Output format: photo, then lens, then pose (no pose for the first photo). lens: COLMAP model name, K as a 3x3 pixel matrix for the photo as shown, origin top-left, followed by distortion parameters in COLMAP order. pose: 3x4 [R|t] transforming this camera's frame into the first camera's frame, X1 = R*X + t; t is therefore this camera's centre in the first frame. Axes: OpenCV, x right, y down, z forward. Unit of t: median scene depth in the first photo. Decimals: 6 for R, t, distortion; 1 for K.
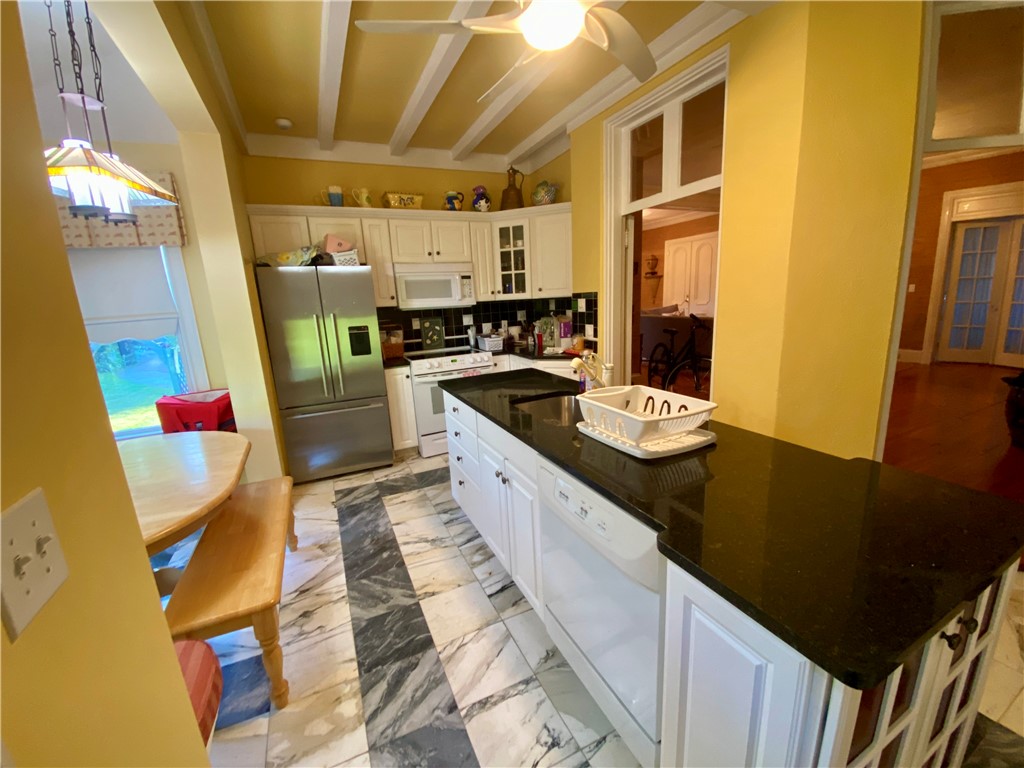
lens RADIAL K [[414.0, 0, 509.6], [0, 414.0, 392.1], [0, 0, 1]] dist [-0.015788, -0.001352]
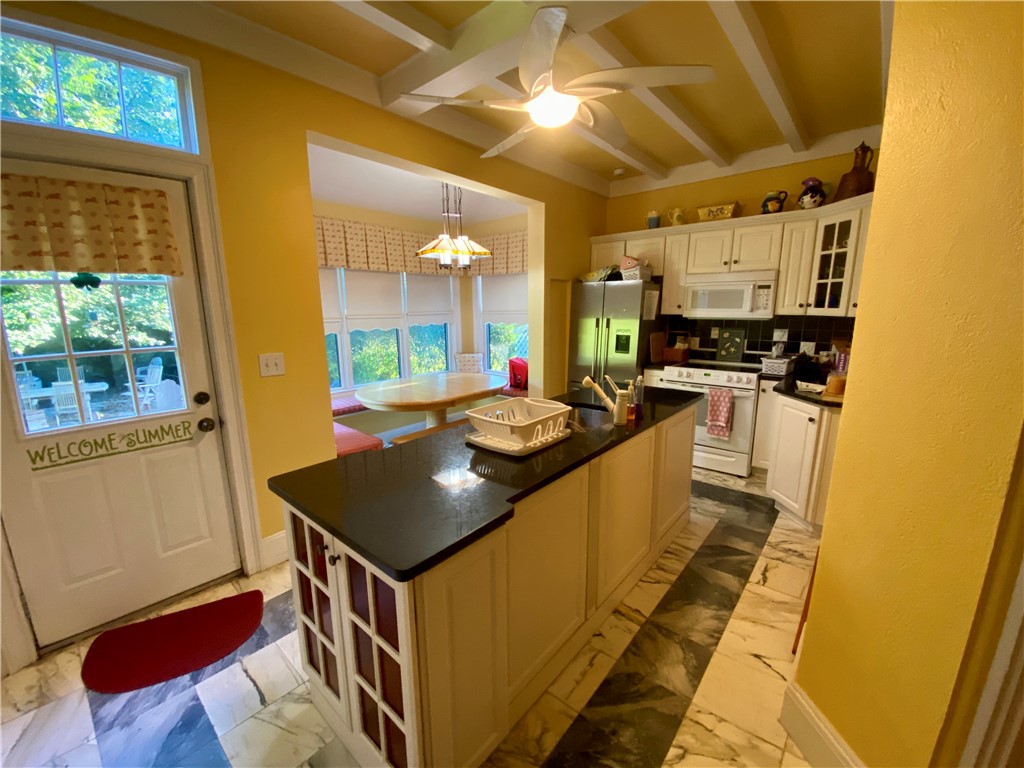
lens RADIAL K [[414.0, 0, 508.2], [0, 414.0, 389.9], [0, 0, 1]] dist [-0.015788, -0.001352]
pose [[0.404071, 0.222283, -0.887309, 0.507613], [-0.216348, 0.965727, 0.143405, -0.072097], [0.888774, 0.134021, 0.438313, 0.152219]]
